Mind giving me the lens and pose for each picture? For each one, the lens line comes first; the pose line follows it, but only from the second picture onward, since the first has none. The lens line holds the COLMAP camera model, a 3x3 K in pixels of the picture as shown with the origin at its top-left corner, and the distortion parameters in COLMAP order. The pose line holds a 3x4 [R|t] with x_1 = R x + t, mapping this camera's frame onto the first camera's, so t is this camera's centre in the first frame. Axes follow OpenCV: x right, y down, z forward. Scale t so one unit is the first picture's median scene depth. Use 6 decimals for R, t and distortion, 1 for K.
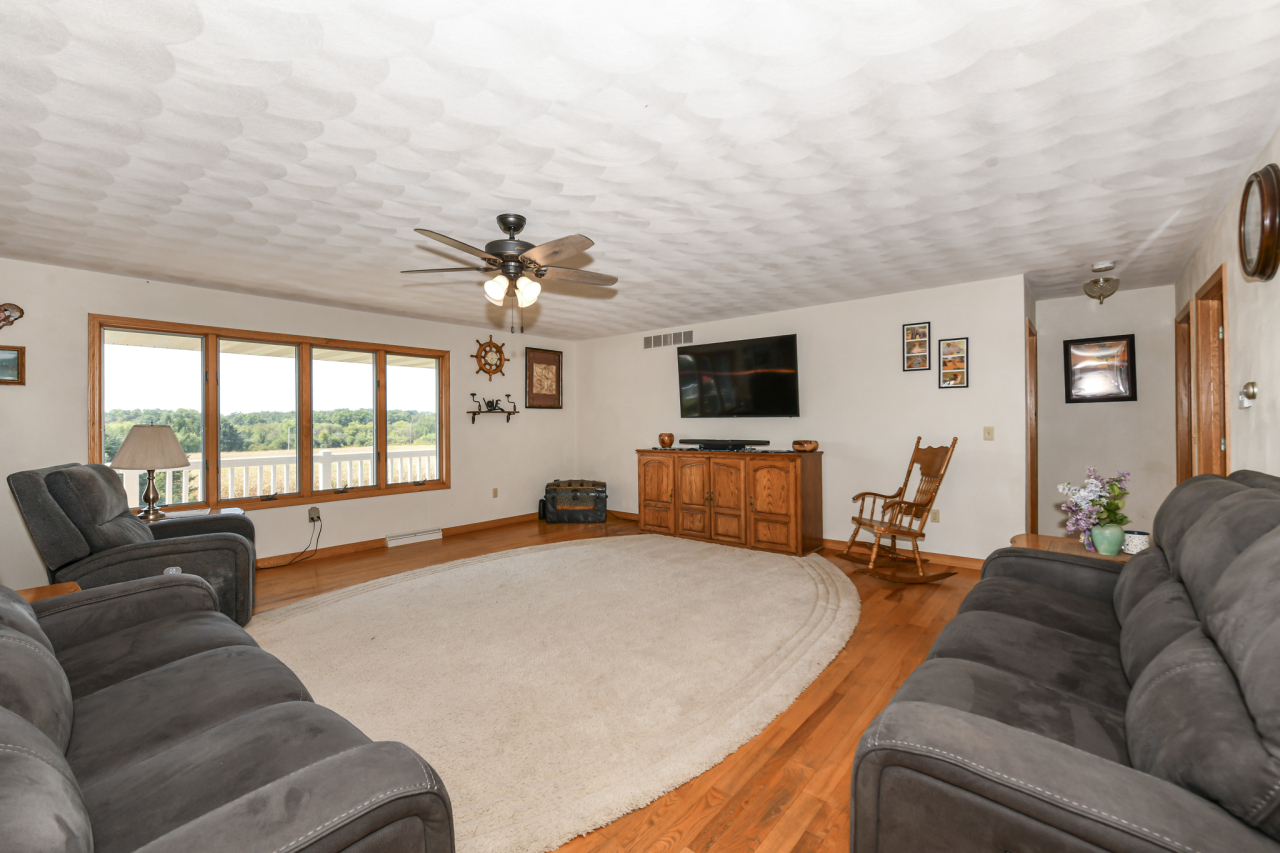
lens RADIAL K [[530.9, 0, 635.9], [0, 530.9, 421.9], [0, 0, 1]] dist [-0.002987, -0.000110]
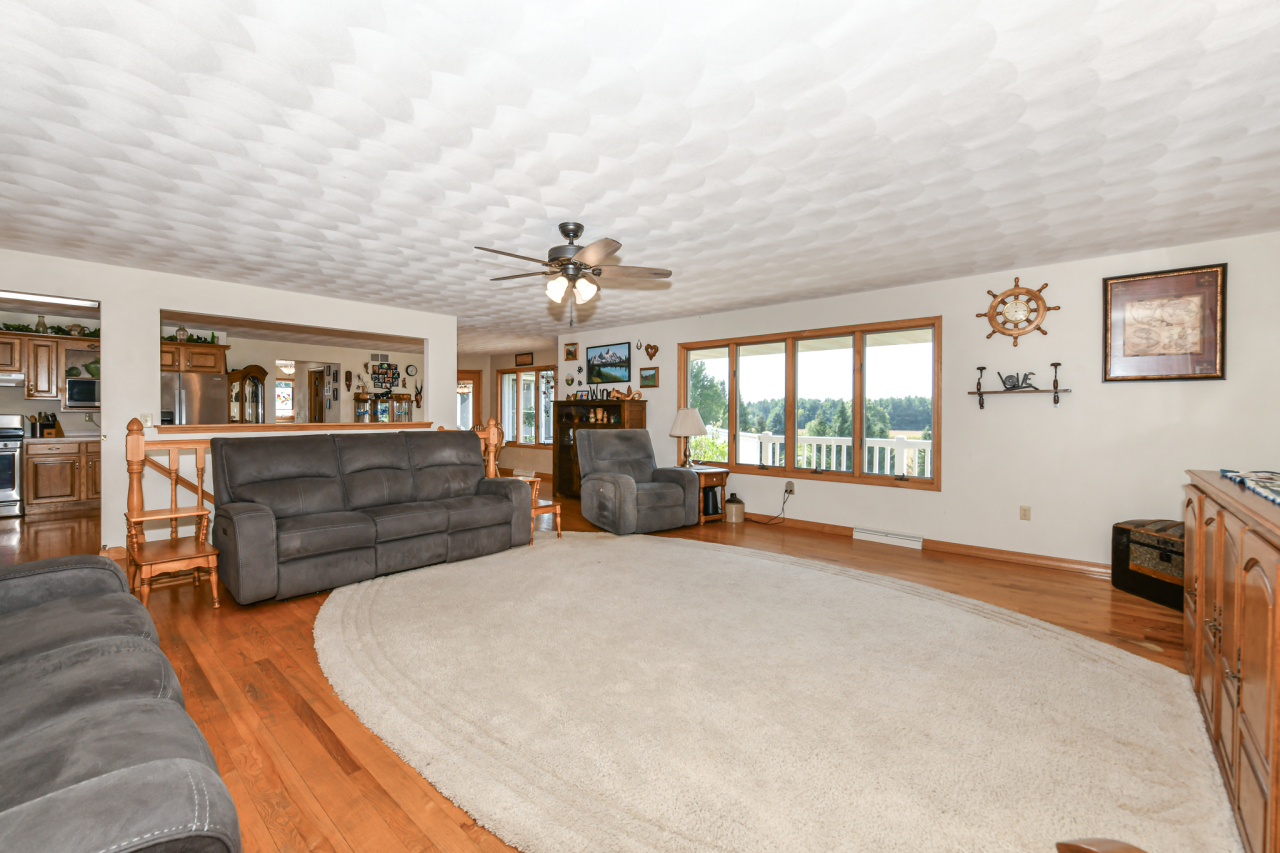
lens RADIAL K [[530.9, 0, 632.2], [0, 530.9, 419.5], [0, 0, 1]] dist [-0.002987, -0.000110]
pose [[-0.032130, 0.026119, -0.999142, 0.517667], [0.004247, 0.999653, 0.025996, -0.004152], [0.999475, -0.003408, -0.032230, 0.660592]]
